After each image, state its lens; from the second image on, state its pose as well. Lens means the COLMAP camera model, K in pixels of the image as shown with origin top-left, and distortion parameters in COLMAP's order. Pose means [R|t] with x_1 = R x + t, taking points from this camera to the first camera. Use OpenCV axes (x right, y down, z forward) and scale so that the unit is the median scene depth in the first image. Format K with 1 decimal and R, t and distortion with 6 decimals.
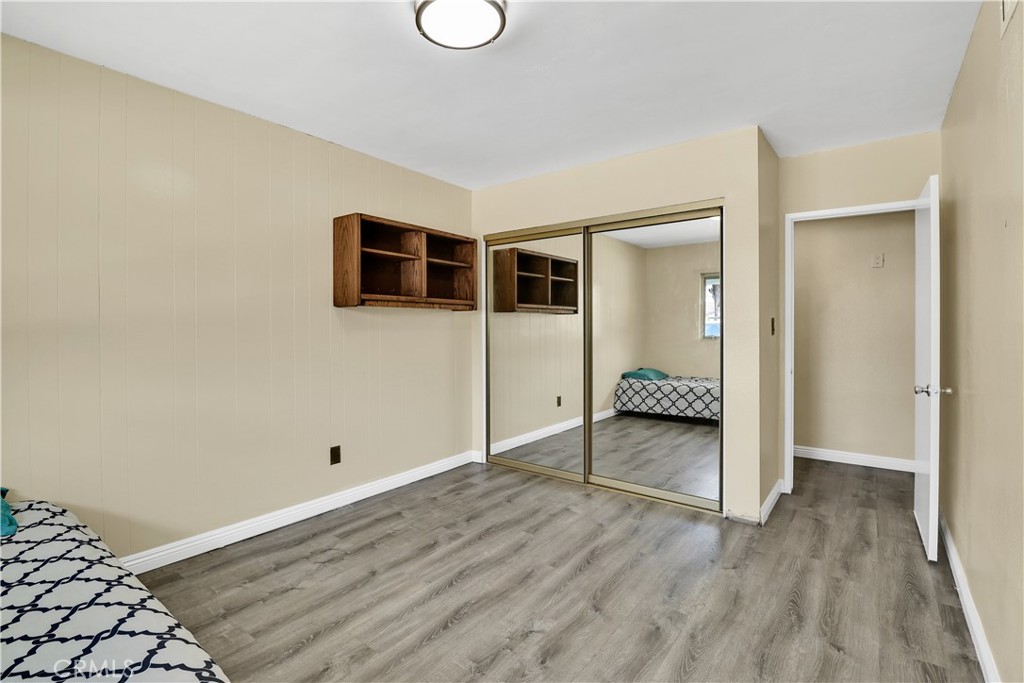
lens RADIAL K [[486.2, 0, 514.1], [0, 486.2, 334.3], [0, 0, 1]] dist [-0.016251, -0.001355]
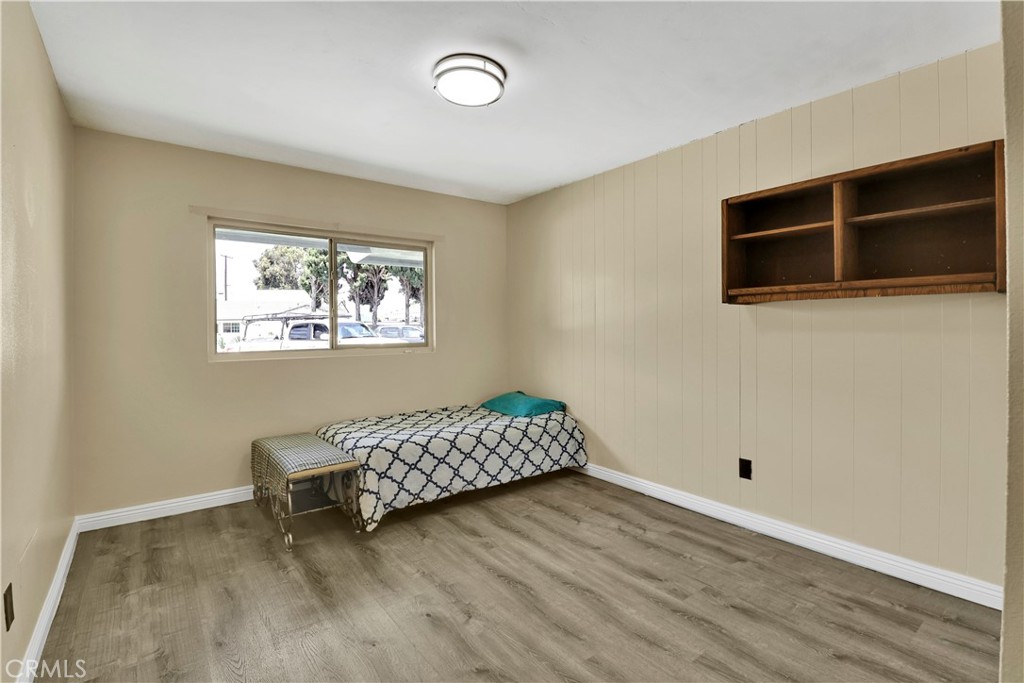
lens RADIAL K [[486.2, 0, 515.0], [0, 486.2, 333.8], [0, 0, 1]] dist [-0.016251, -0.001355]
pose [[-0.291567, 0.017265, -0.956394, 0.718618], [-0.010460, 0.999720, 0.021236, -0.019588], [0.956493, 0.016195, -0.291305, 0.992508]]
